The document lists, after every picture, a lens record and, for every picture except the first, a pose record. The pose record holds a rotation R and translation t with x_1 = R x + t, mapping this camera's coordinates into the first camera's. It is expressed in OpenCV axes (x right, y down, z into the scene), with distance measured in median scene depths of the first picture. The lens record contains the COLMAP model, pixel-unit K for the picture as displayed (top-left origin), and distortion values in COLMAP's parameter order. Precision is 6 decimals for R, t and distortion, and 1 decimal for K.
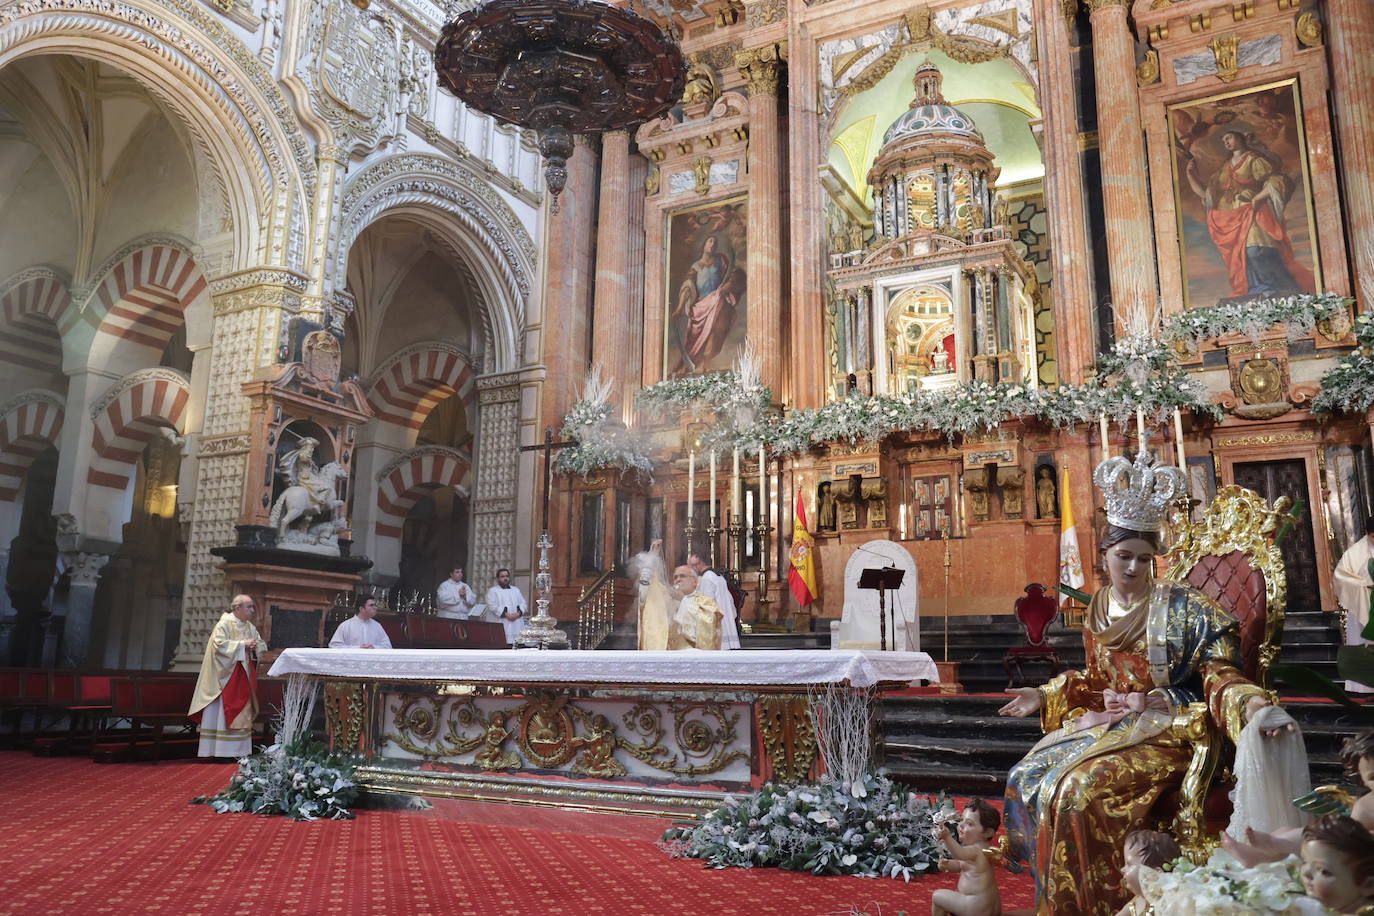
lens RADIAL K [[1160.5, 0, 663.2], [0, 1160.5, 475.5], [0, 0, 1]] dist [-0.093365, 0.154088]
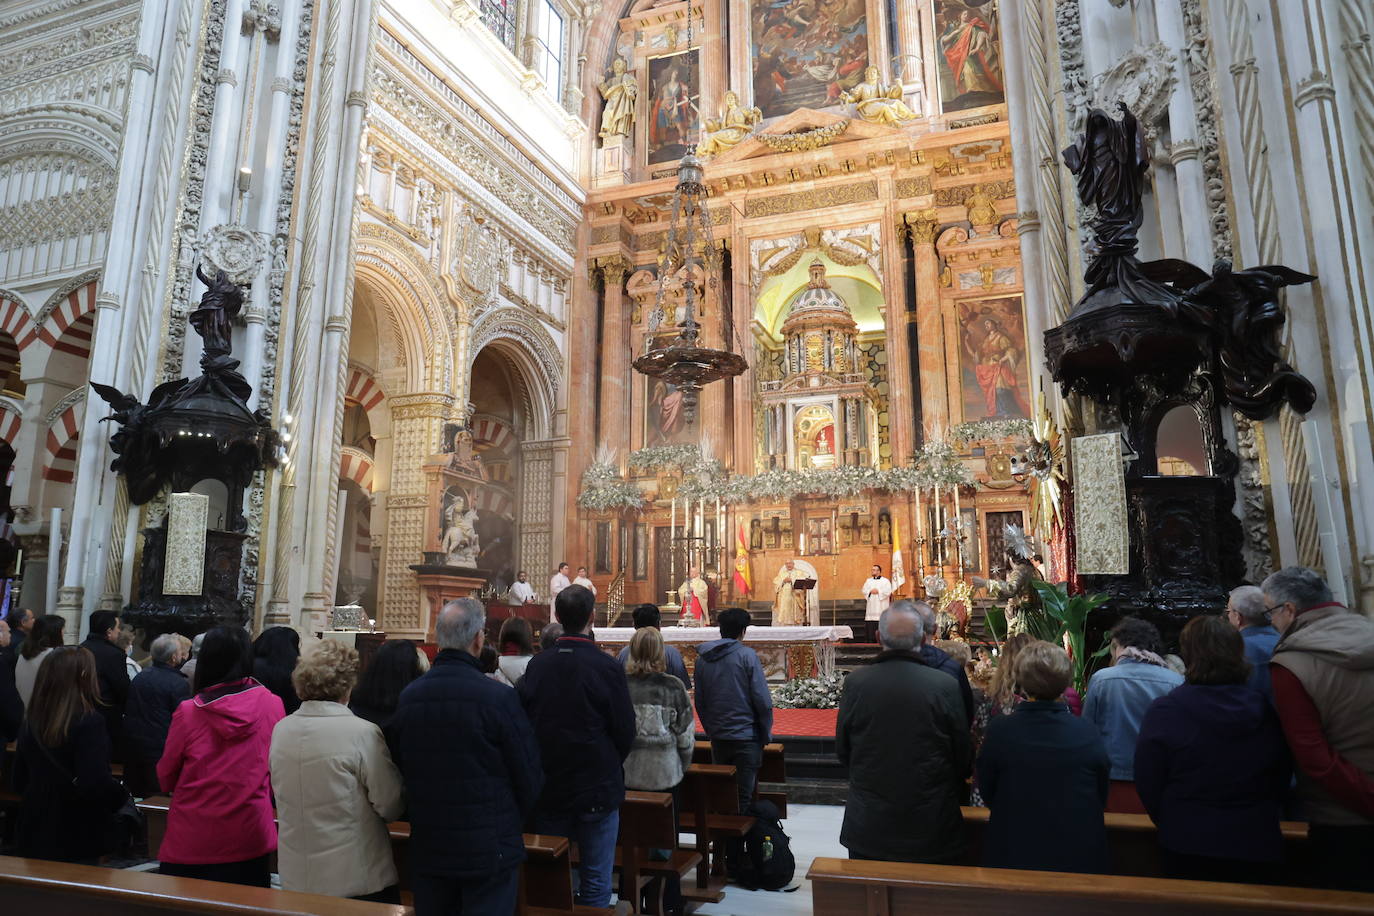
lens RADIAL K [[1160.5, 0, 663.2], [0, 1160.5, 475.5], [0, 0, 1]] dist [-0.093365, 0.154088]
pose [[0.986345, 0.006503, 0.164562, -0.271656], [-0.012628, 0.999265, 0.036202, -0.118195], [-0.164206, -0.037786, 0.985702, -0.635432]]
